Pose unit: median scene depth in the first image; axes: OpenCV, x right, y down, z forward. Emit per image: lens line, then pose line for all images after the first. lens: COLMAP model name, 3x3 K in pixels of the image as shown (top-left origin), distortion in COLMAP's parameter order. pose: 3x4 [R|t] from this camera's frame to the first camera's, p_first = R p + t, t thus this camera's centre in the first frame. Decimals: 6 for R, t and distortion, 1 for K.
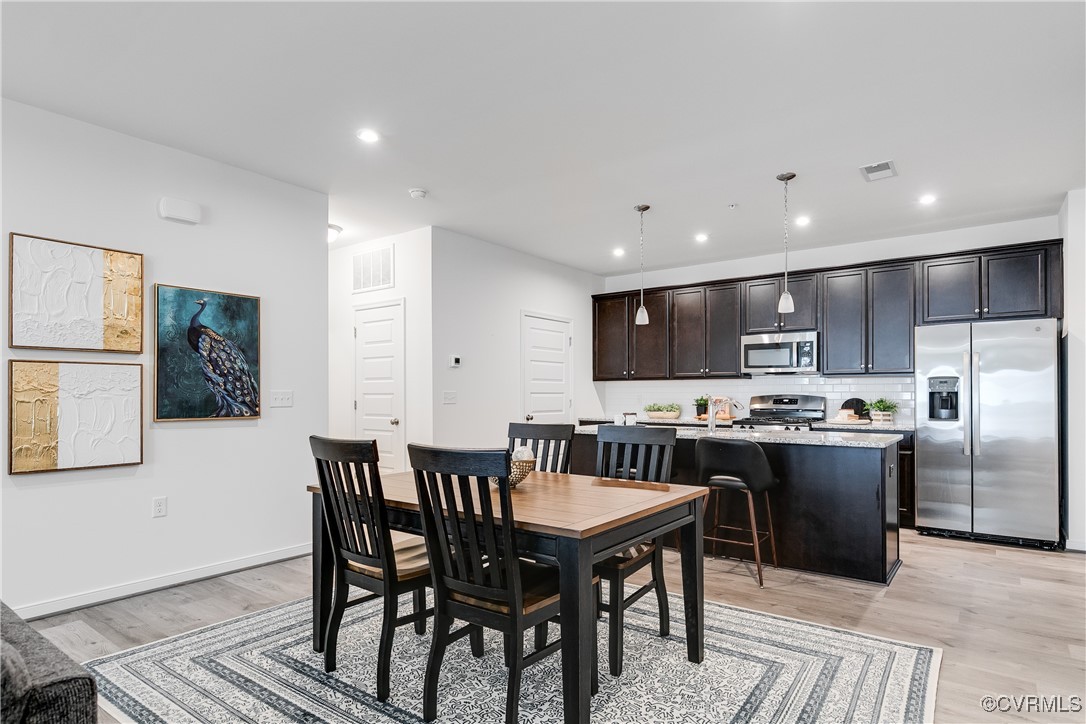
lens RADIAL K [[588.8, 0, 541.3], [0, 588.8, 391.3], [0, 0, 1]] dist [0.005049, -0.000943]
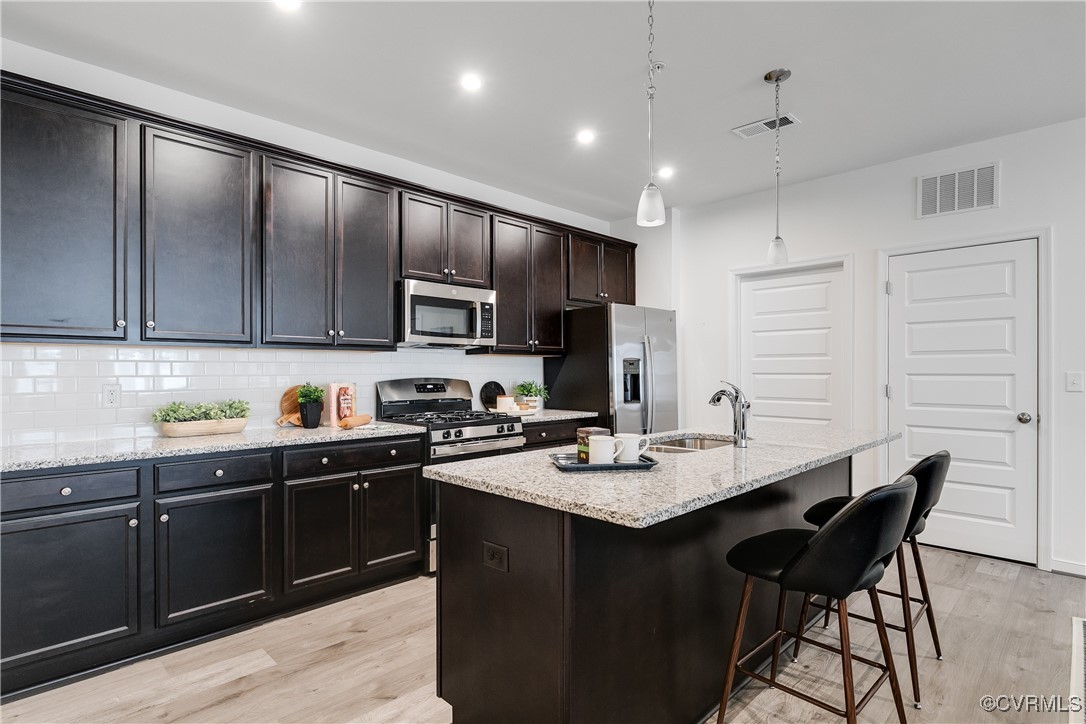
lens RADIAL K [[561.2, 0, 549.7], [0, 561.2, 371.1], [0, 0, 1]] dist [0.000395, -0.000921]
pose [[0.127888, -0.000814, 0.991788, -0.212206], [-0.005498, 0.999984, 0.001530, -0.003812], [-0.991773, -0.005648, 0.127882, 0.843215]]
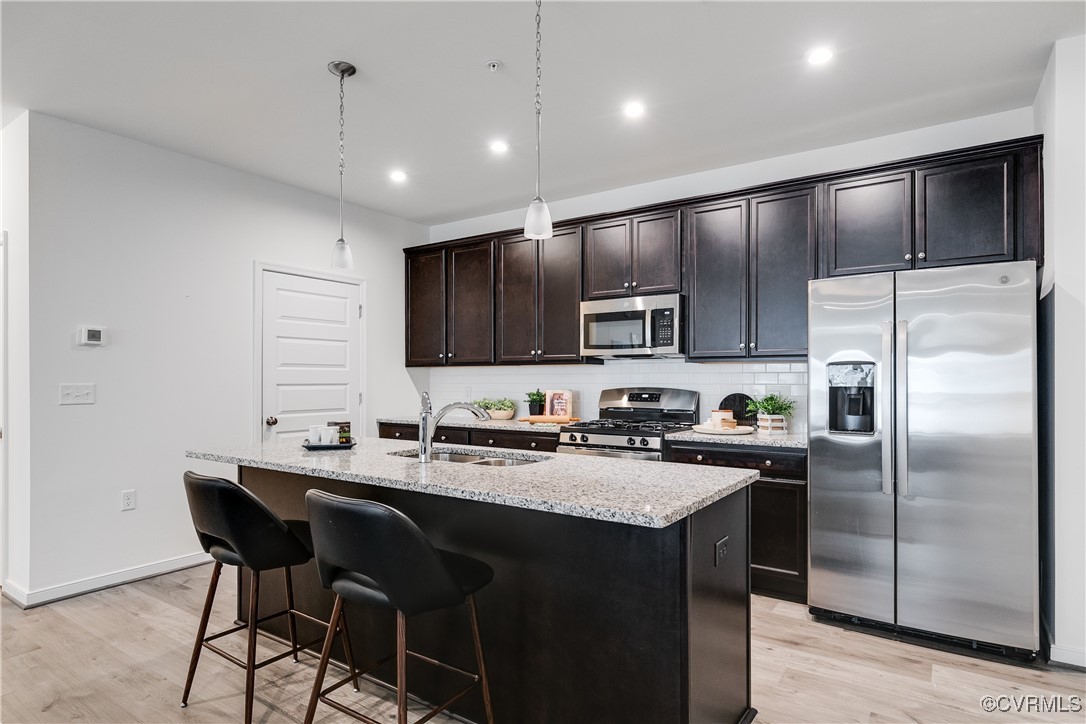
lens RADIAL K [[589.5, 0, 533.6], [0, 589.5, 377.5], [0, 0, 1]] dist [0.003249, 0.001017]
pose [[0.999070, 0.000633, 0.043111, 0.274244], [-0.000782, 0.999994, 0.003456, -0.008810], [-0.043109, -0.003486, 0.999064, 0.340444]]
